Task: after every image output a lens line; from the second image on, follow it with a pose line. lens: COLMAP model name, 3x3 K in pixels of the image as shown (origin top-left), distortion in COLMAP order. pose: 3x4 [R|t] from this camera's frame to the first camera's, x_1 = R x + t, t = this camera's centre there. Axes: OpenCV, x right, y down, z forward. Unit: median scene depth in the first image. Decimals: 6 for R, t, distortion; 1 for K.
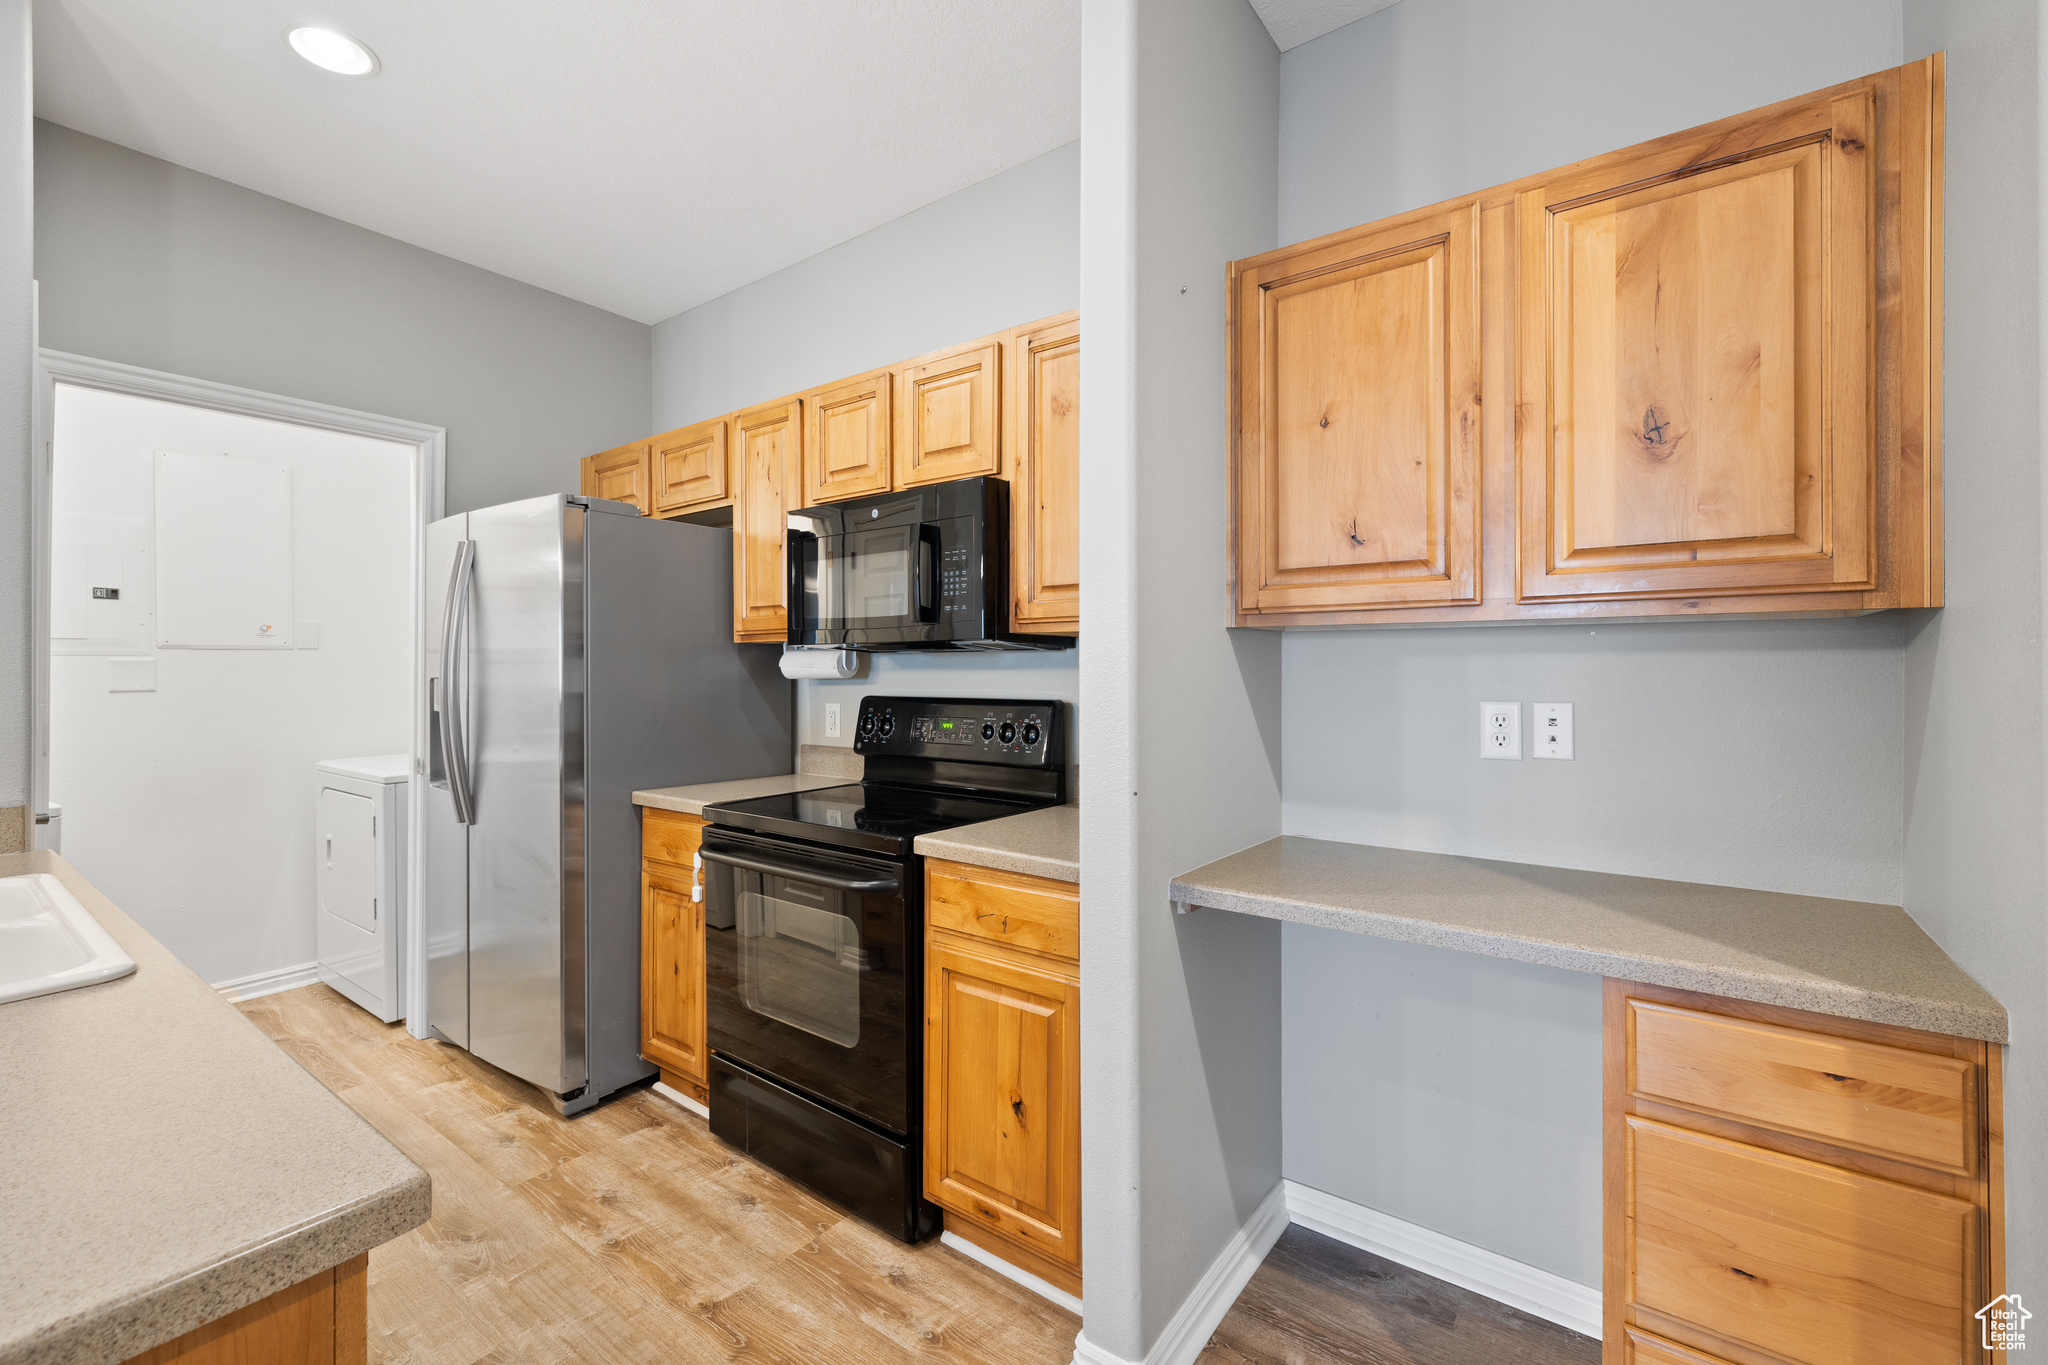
lens RADIAL K [[876.0, 0, 1015.1], [0, 876.0, 665.1], [0, 0, 1]] dist [0.002553, -0.000038]
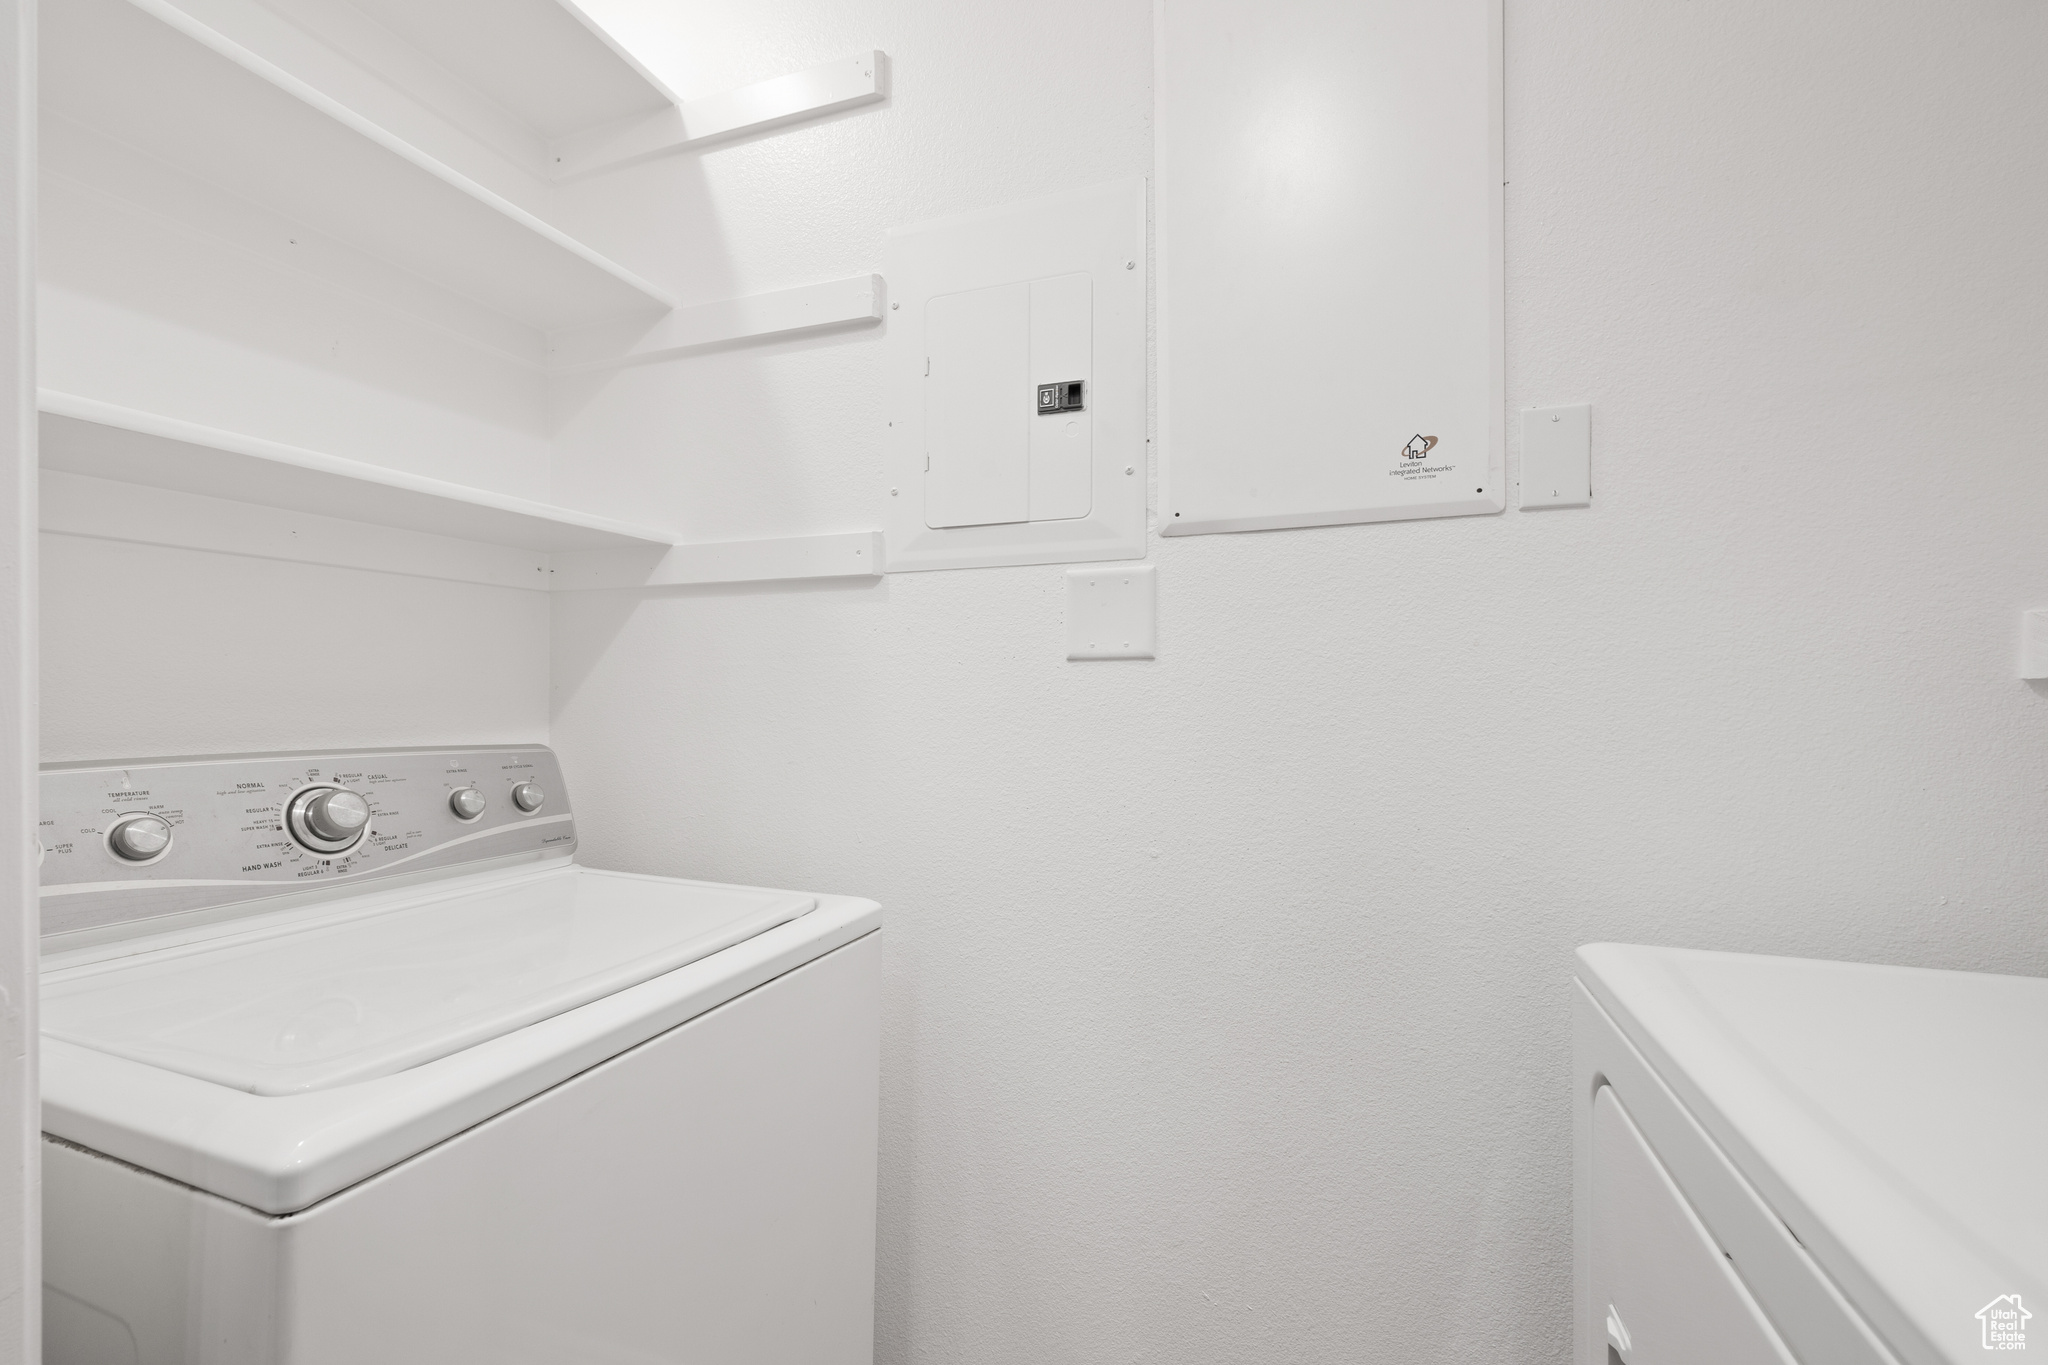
lens RADIAL K [[876.0, 0, 1026.4], [0, 876.0, 681.2], [0, 0, 1]] dist [0.002553, -0.000038]
pose [[0.259647, -0.000312, -0.965704, -0.793335], [0.001549, 0.999999, 0.000093, 0.047130], [0.965702, -0.001520, 0.259647, 1.043459]]
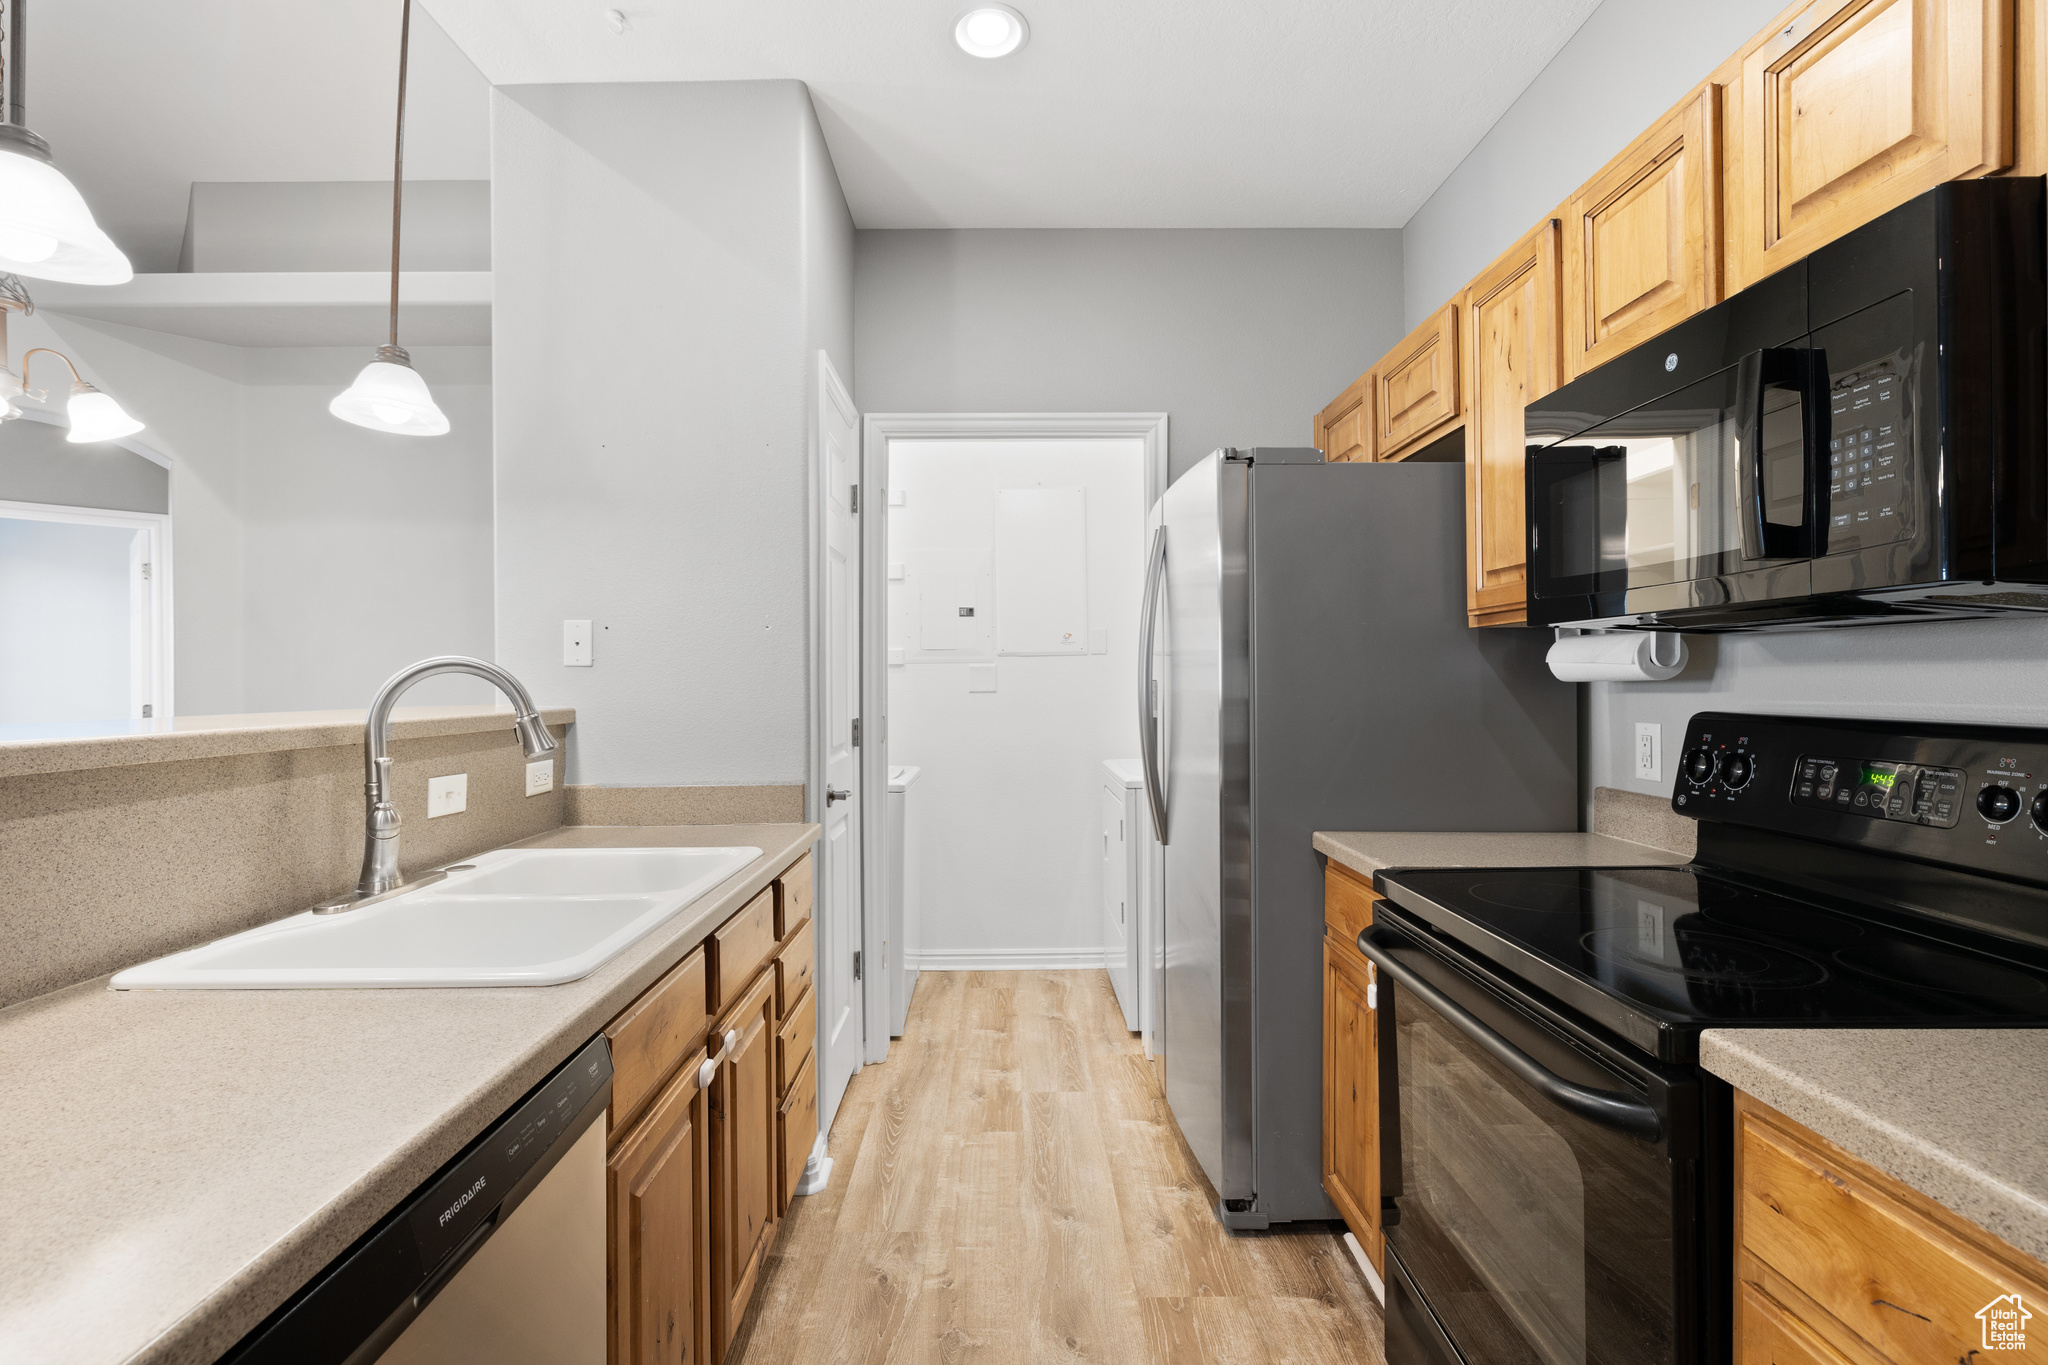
lens RADIAL K [[917.3, 0, 1013.4], [0, 917.3, 677.5], [0, 0, 1]] dist [-0.006778, 0.001062]
pose [[0.600664, -0.003405, -0.799494, 0.035491], [0.008491, 0.999962, 0.002121, 0.009018], [0.799457, -0.008062, 0.600670, 0.330465]]
